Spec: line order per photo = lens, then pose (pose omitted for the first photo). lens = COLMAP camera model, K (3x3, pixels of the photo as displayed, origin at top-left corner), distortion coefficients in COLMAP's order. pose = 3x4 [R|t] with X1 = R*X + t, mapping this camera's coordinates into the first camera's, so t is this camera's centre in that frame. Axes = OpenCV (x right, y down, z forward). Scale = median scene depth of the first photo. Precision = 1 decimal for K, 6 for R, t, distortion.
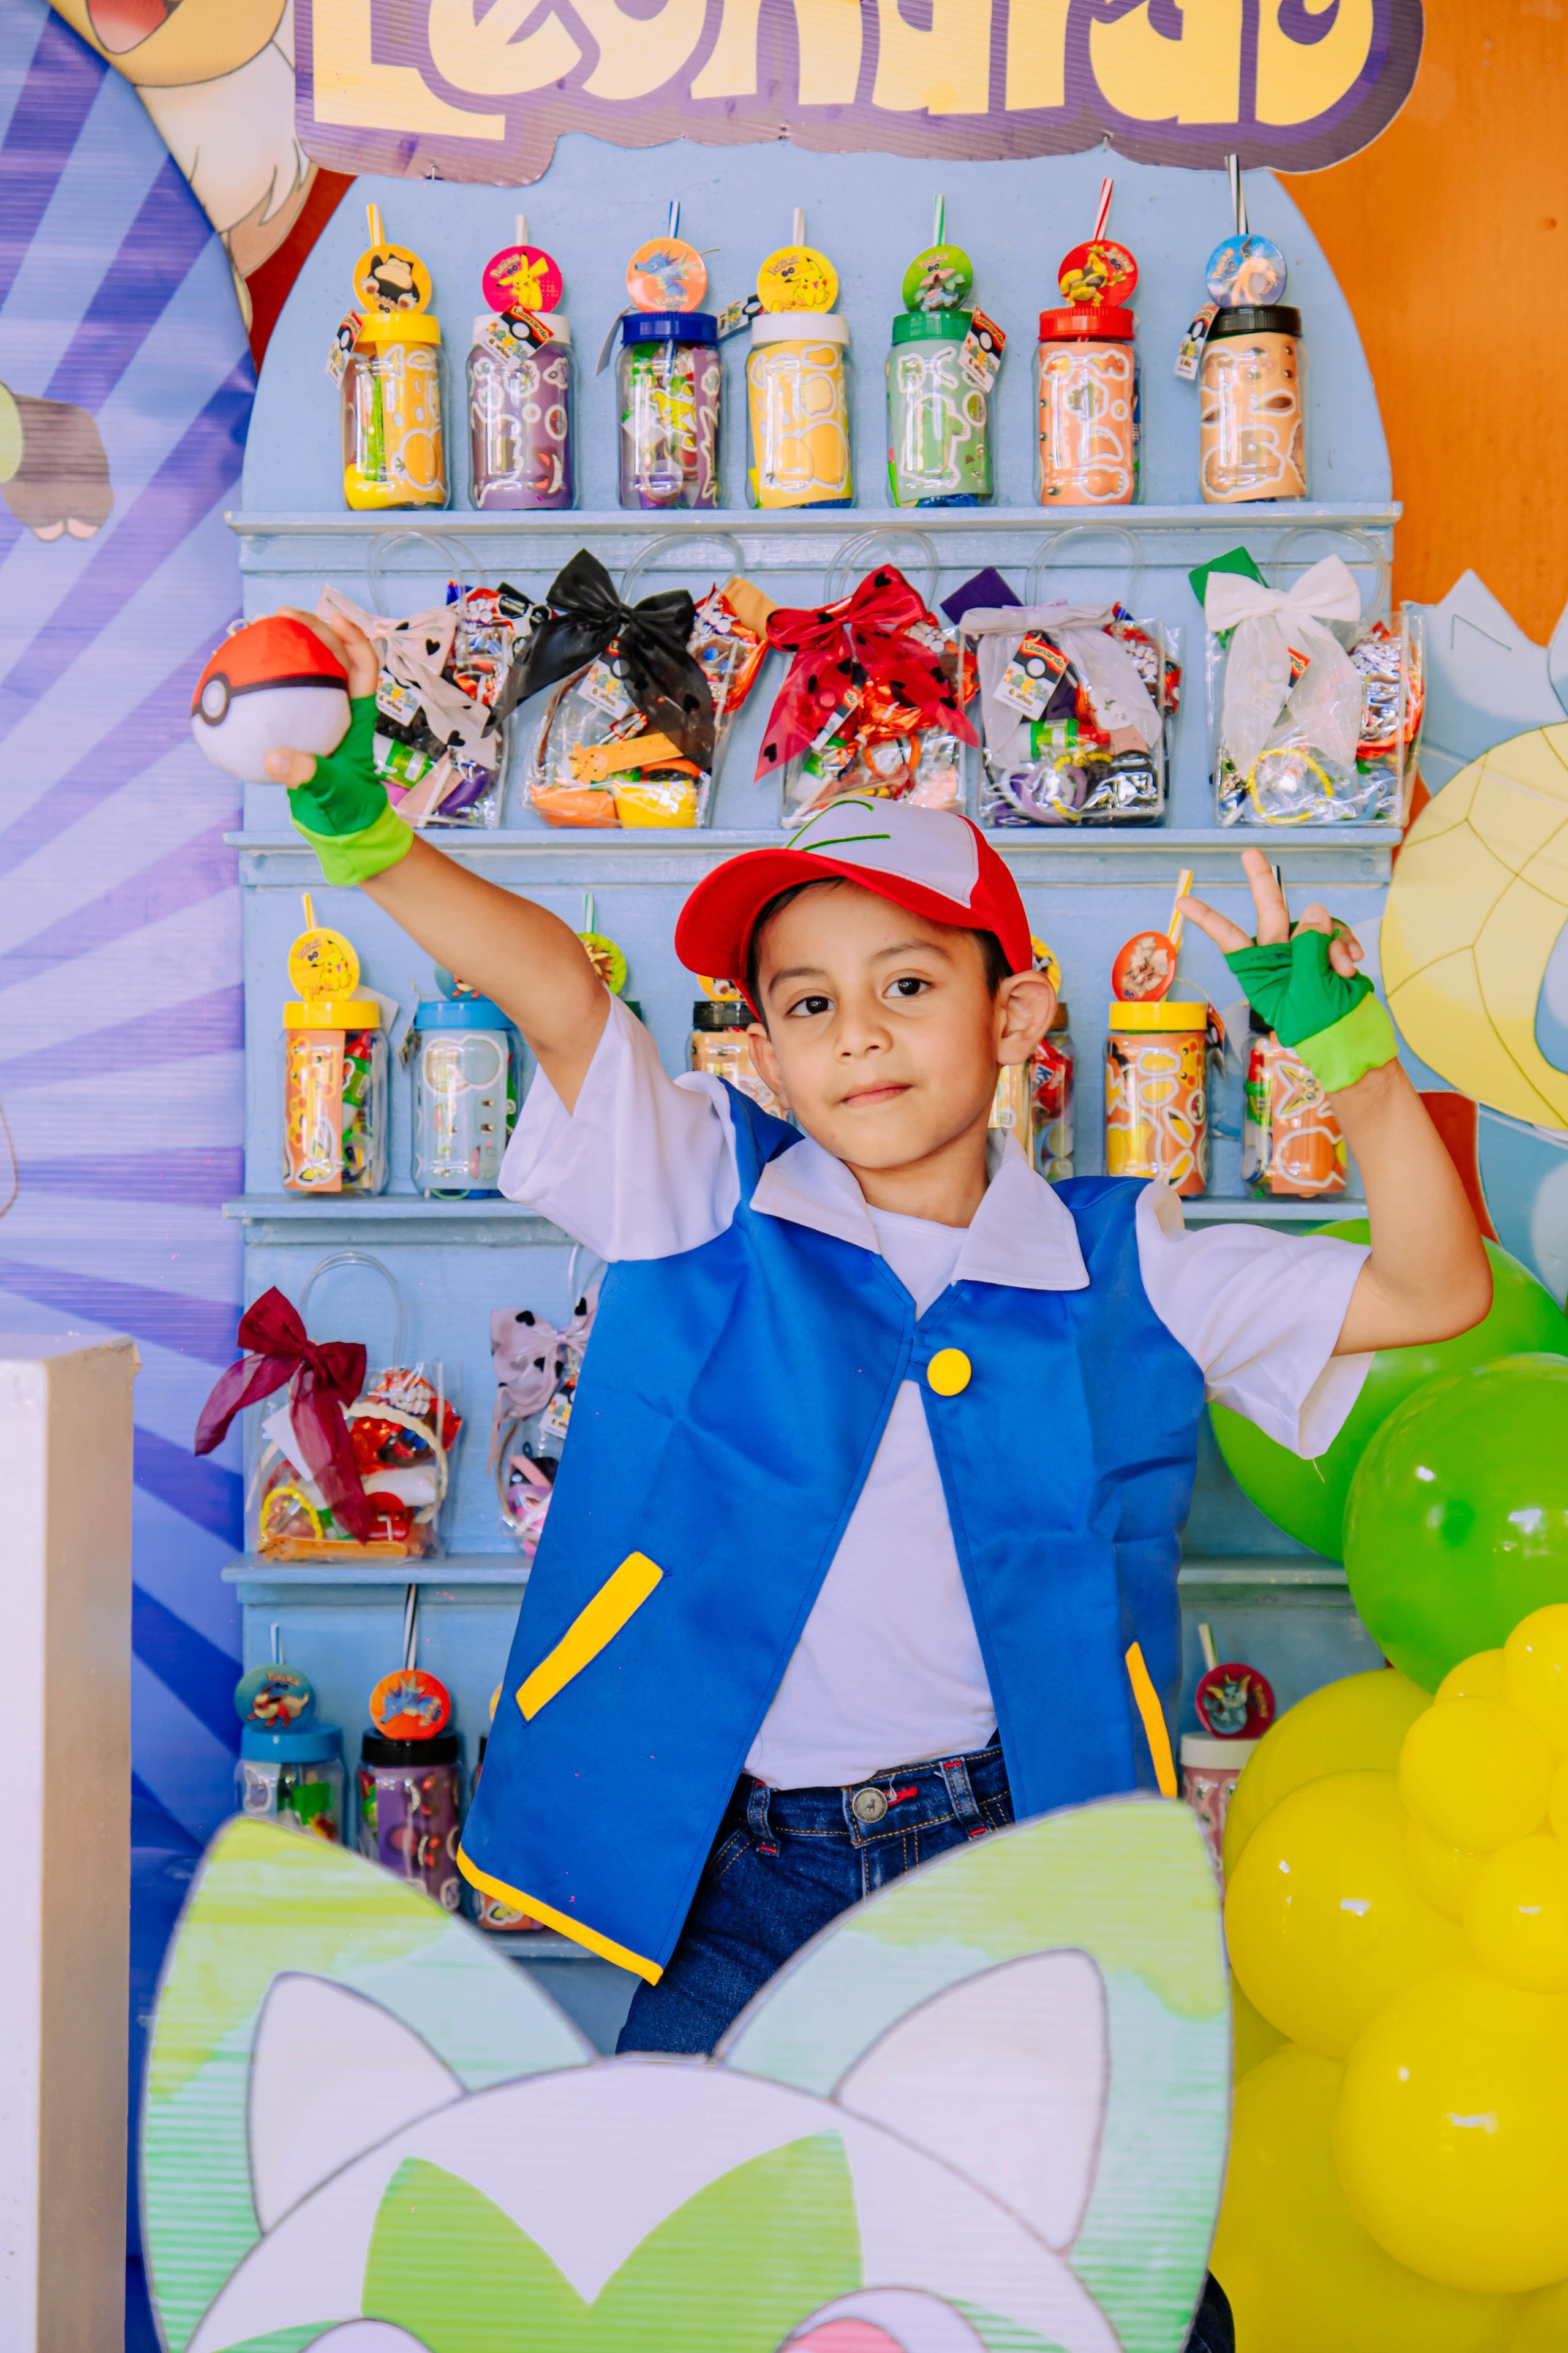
lens RADIAL K [[4947.5, 0, 748.7], [0, 4947.5, 1178.0], [0, 0, 1]] dist [0.060370, -0.038112]
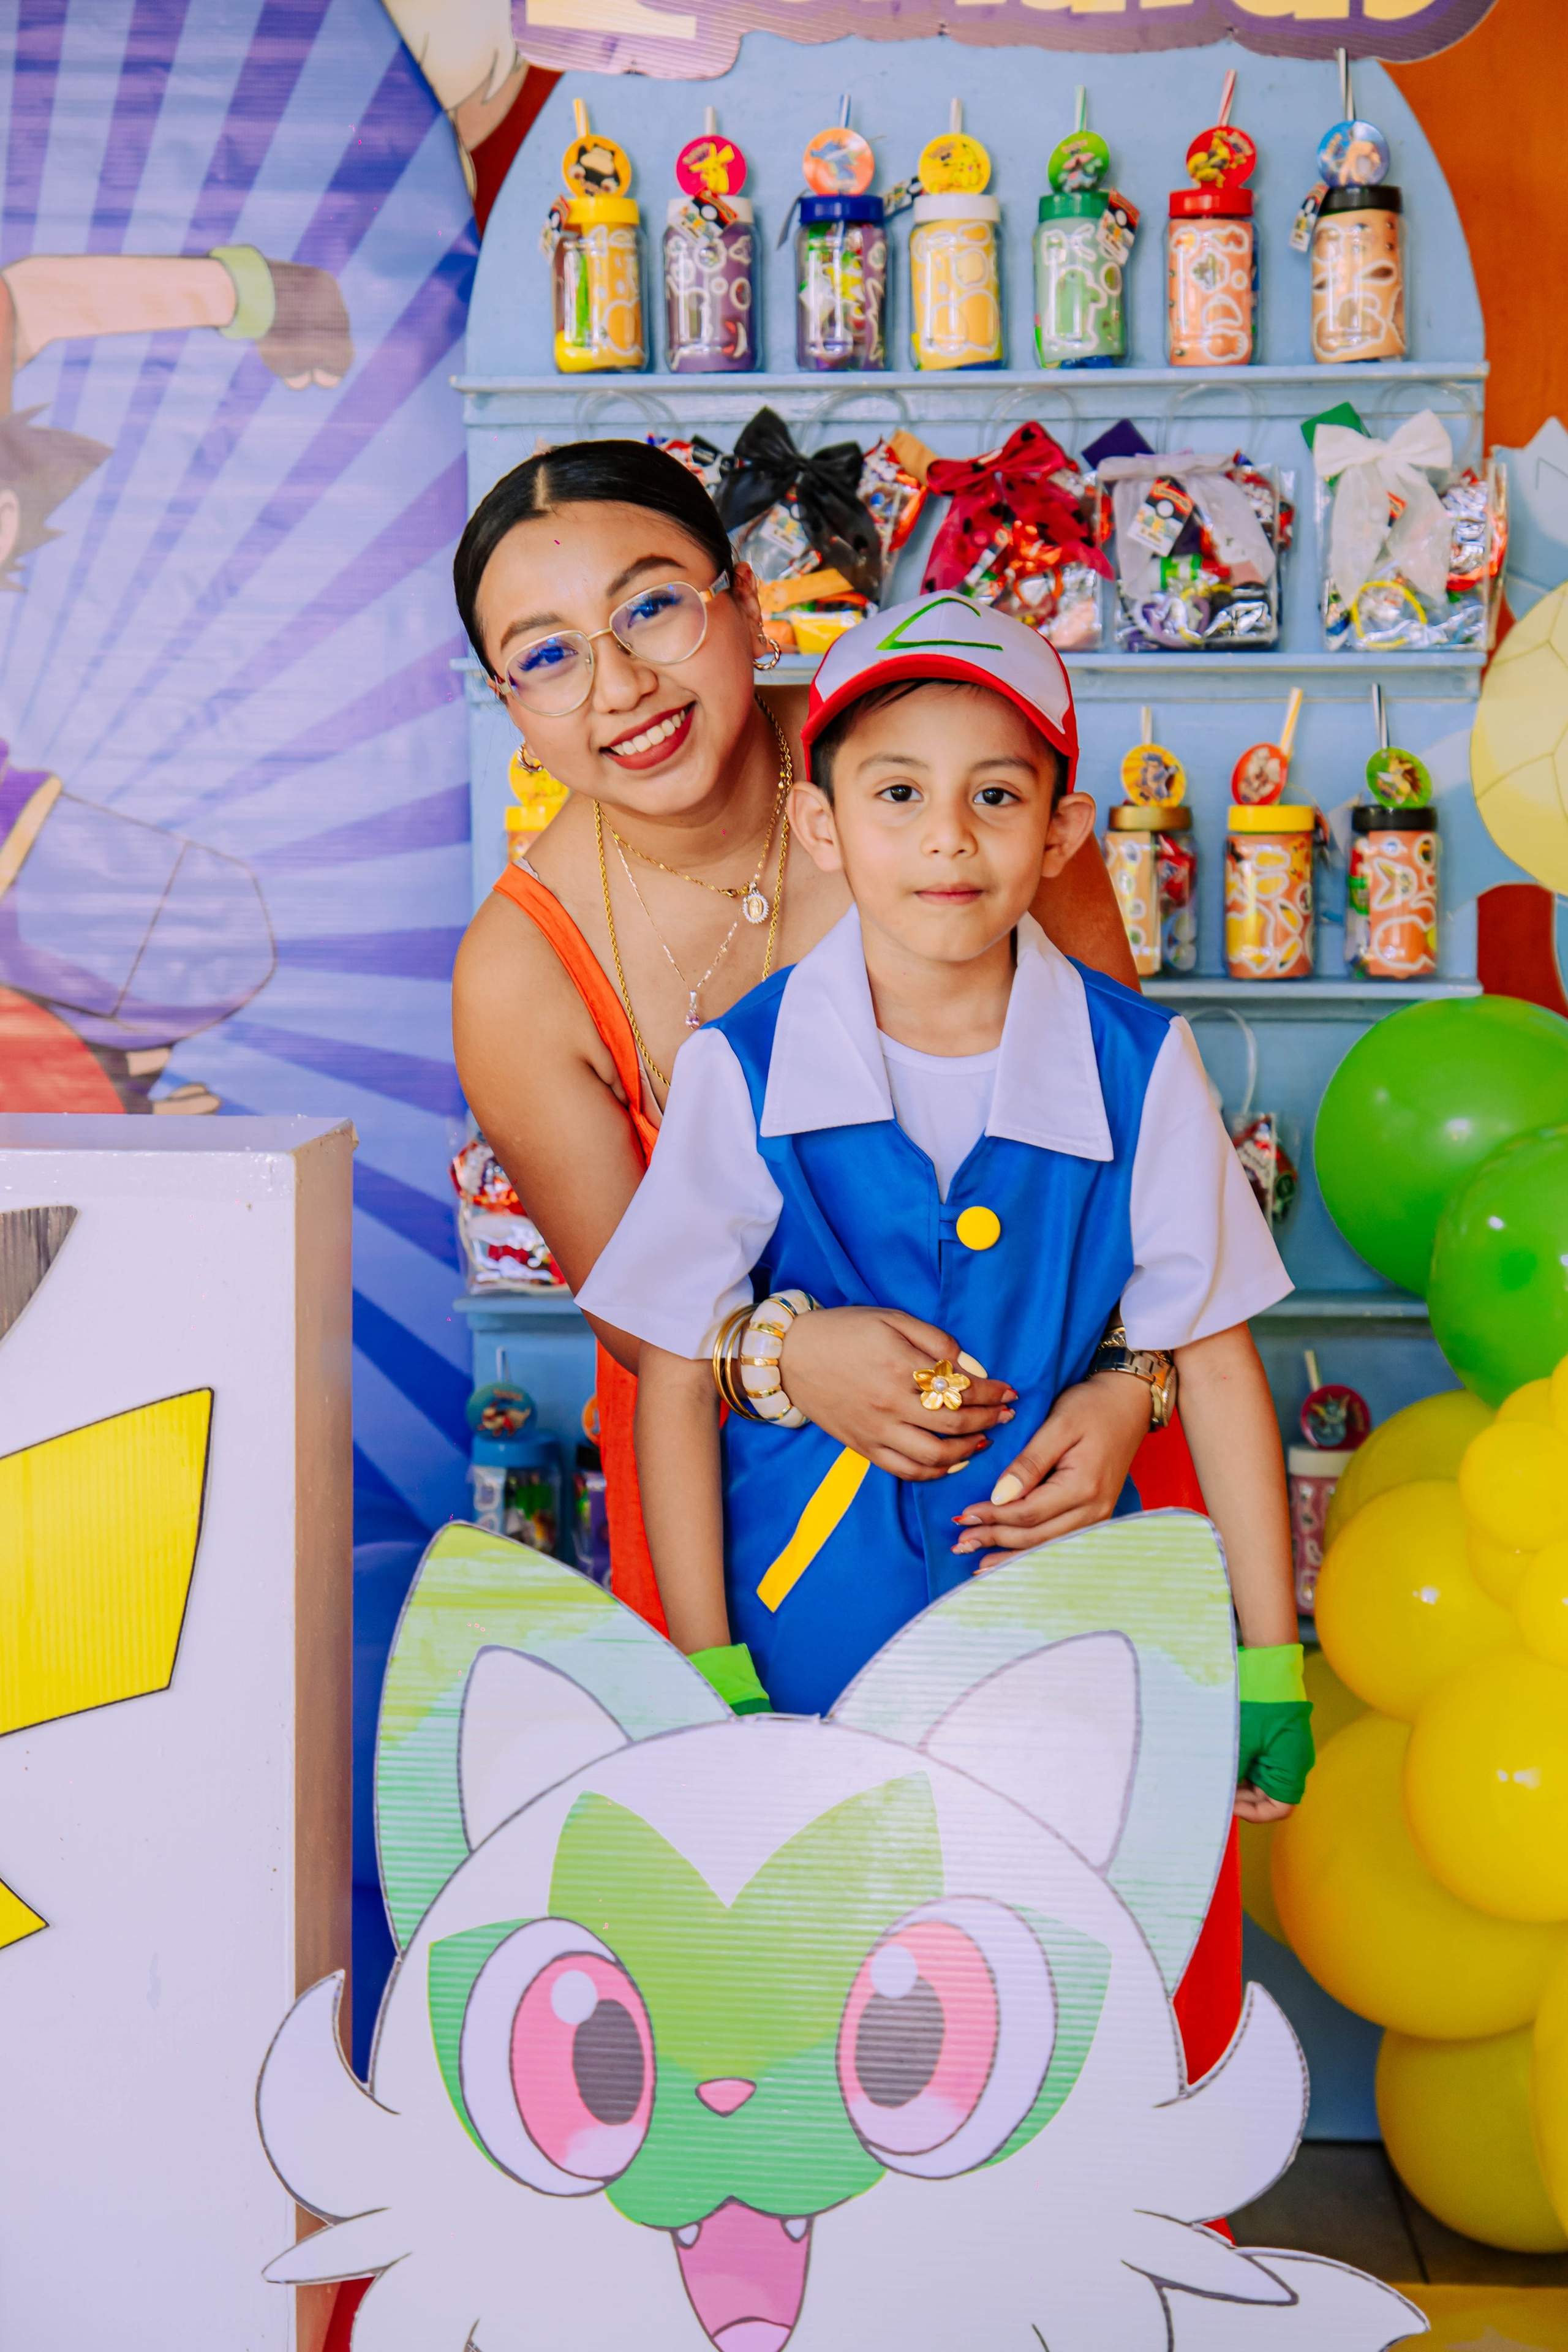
lens RADIAL K [[4862.4, 0, 787.9], [0, 4862.4, 1218.1], [0, 0, 1]] dist [0.039478, 0.106063]
pose [[0.999055, 0.001315, -0.043445, 0.020477], [0.001743, 0.997526, 0.070273, -0.019752], [0.043430, -0.070282, 0.996581, -0.124110]]
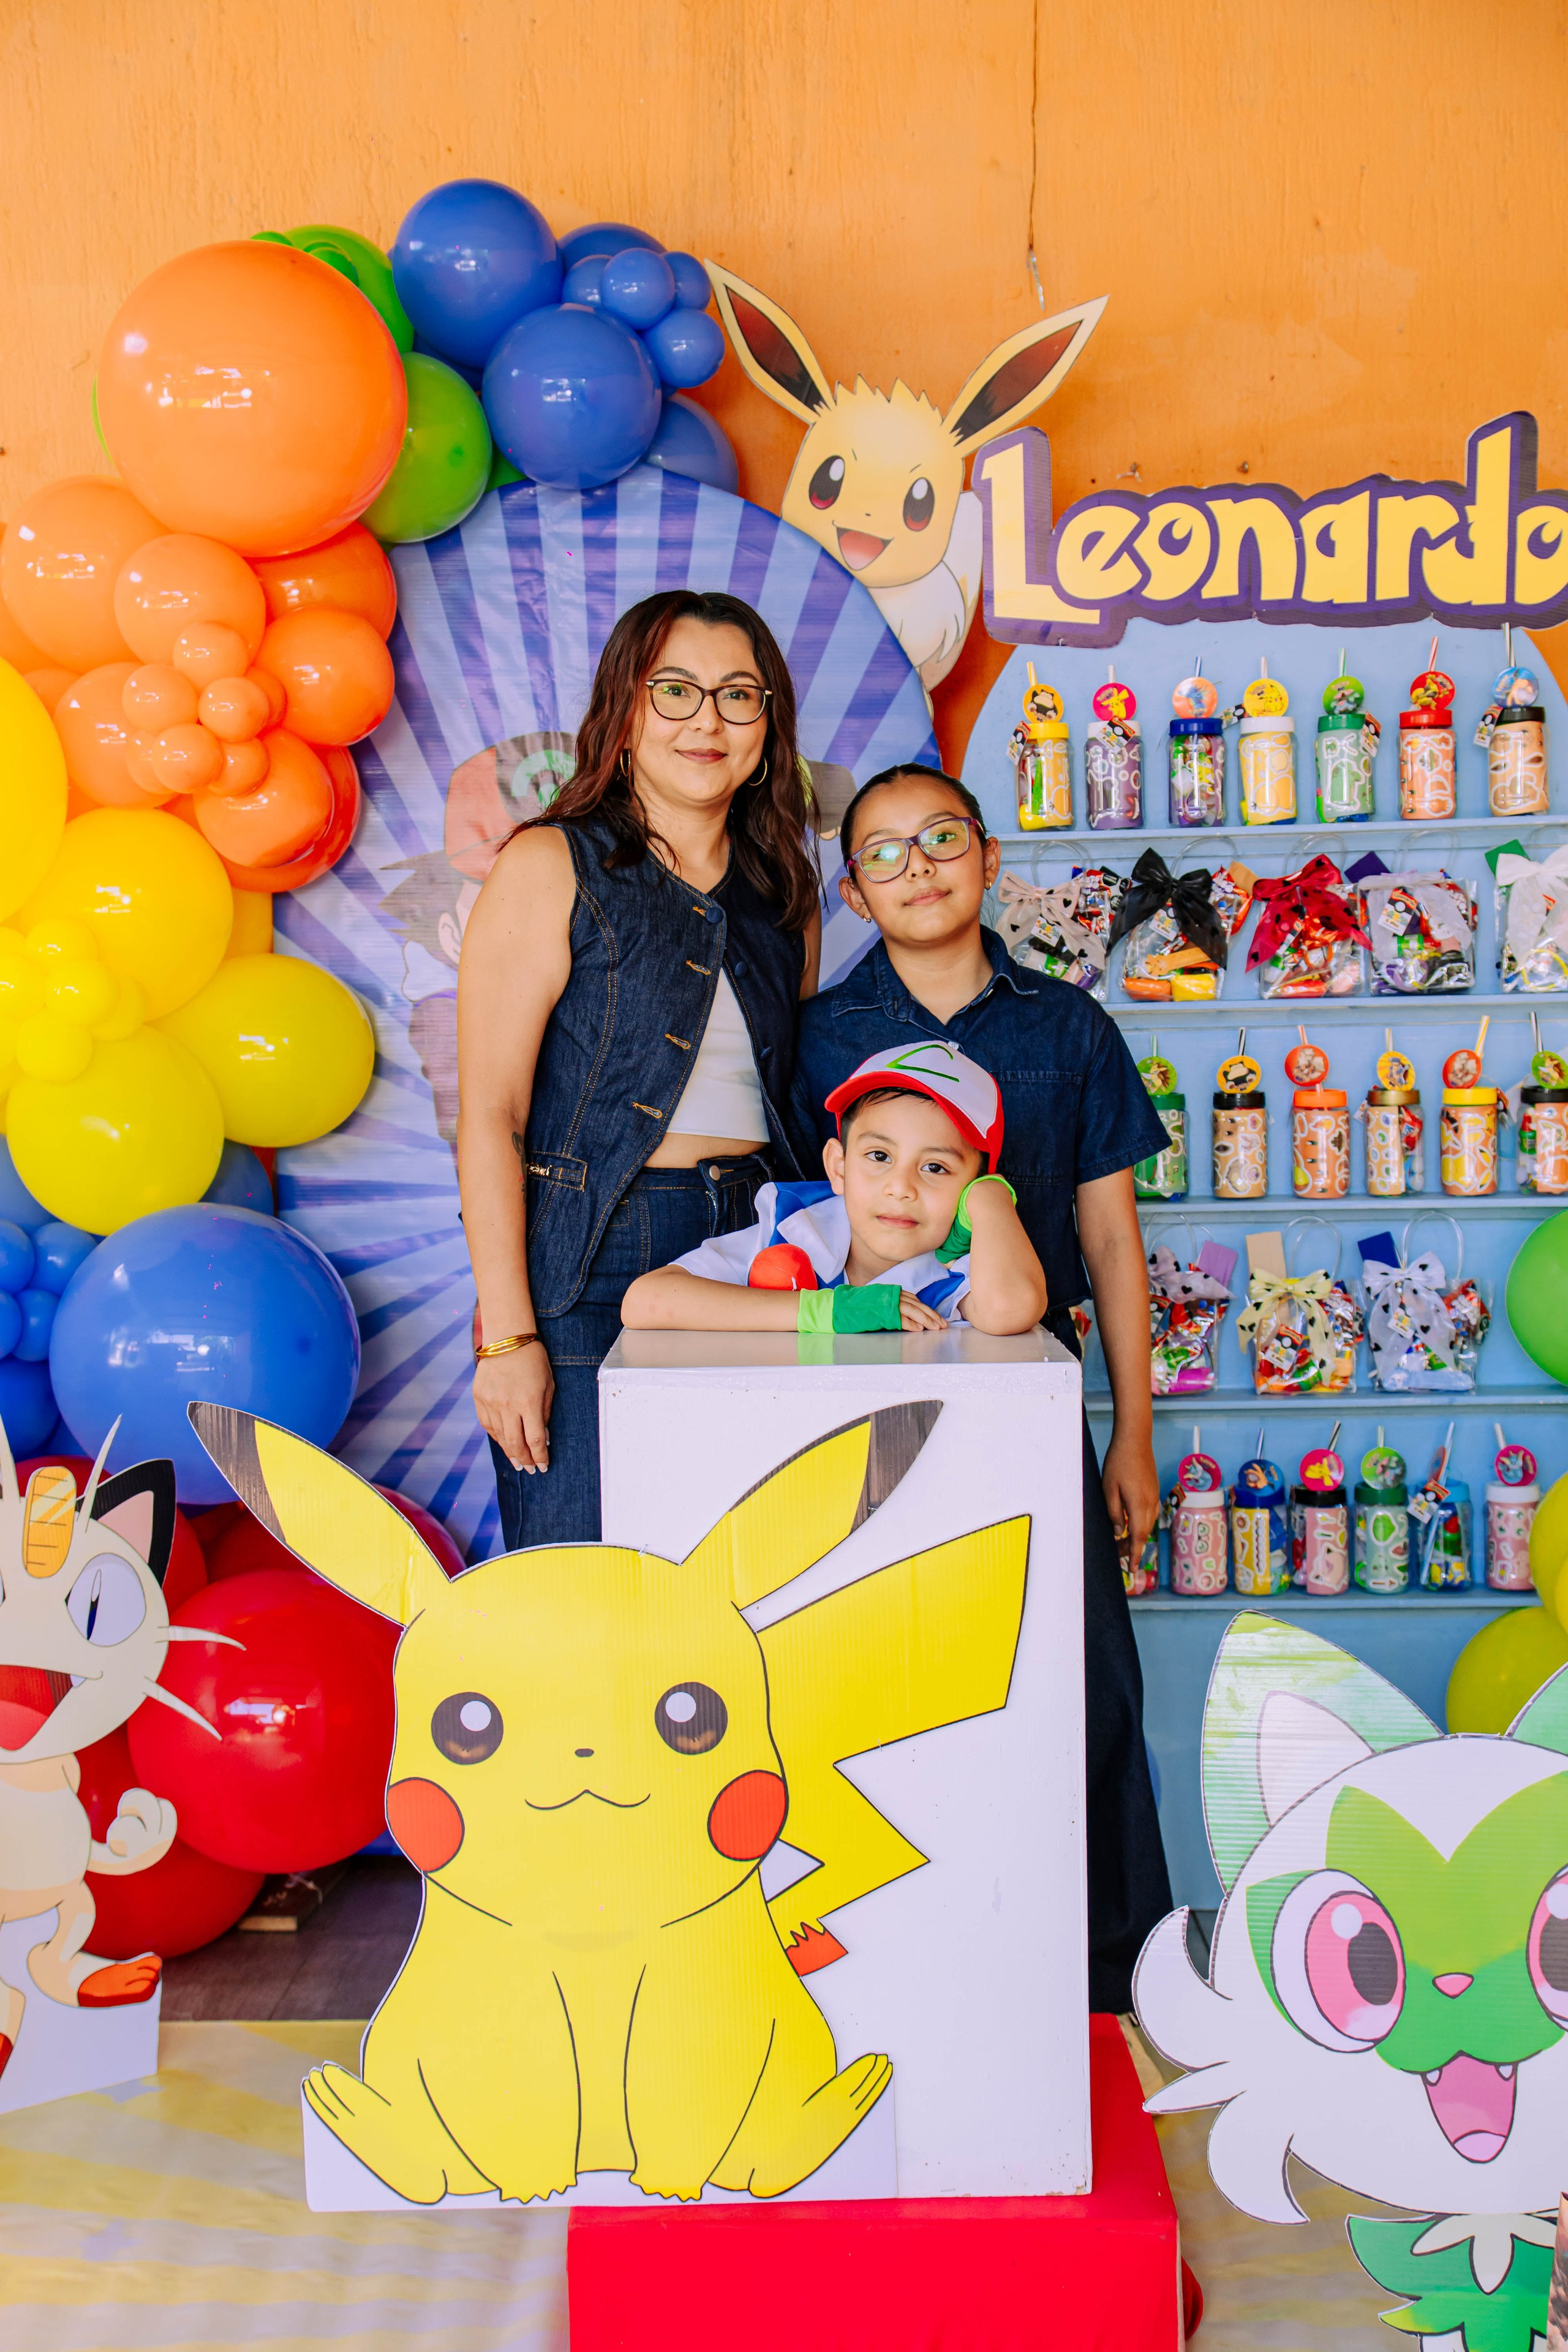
lens RADIAL K [[2838.1, 0, 786.0], [0, 2838.1, 1200.5], [0, 0, 1]] dist [0.004814, 0.015250]
pose [[0.999361, -0.022357, -0.027906, -0.141888], [0.023719, 0.998493, 0.049495, -0.051905], [0.026757, -0.050126, 0.998384, -0.059266]]
